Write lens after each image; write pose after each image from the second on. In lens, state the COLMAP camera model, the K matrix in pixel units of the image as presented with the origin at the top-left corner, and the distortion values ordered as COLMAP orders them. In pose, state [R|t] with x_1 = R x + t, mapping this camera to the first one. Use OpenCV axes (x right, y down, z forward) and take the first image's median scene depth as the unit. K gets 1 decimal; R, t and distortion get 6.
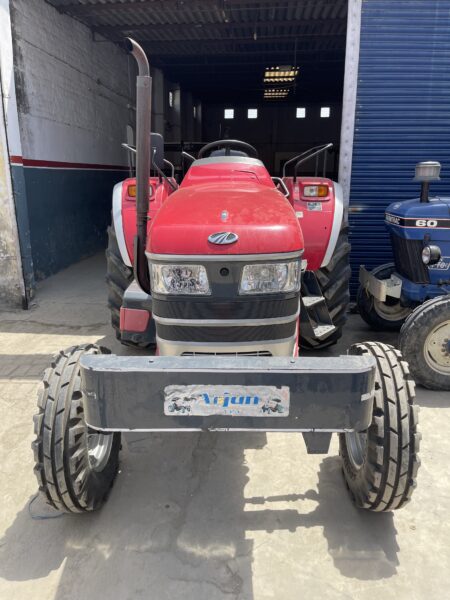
lens RADIAL K [[455.9, 0, 227.1], [0, 455.9, 301.8], [0, 0, 1]] dist [0.053690, -0.068255]
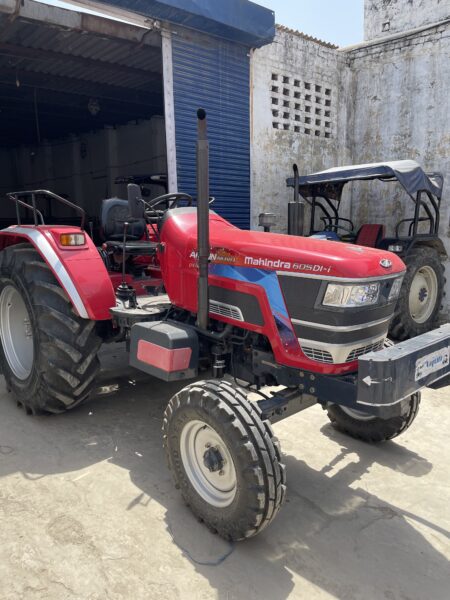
lens RADIAL K [[455.9, 0, 223.0], [0, 455.9, 301.6], [0, 0, 1]] dist [0.053690, -0.068255]
pose [[0.724695, -0.123495, 0.677913, -0.440922], [0.188339, 0.981847, -0.022474, -0.024938], [-0.662831, 0.143964, 0.734799, 0.081352]]
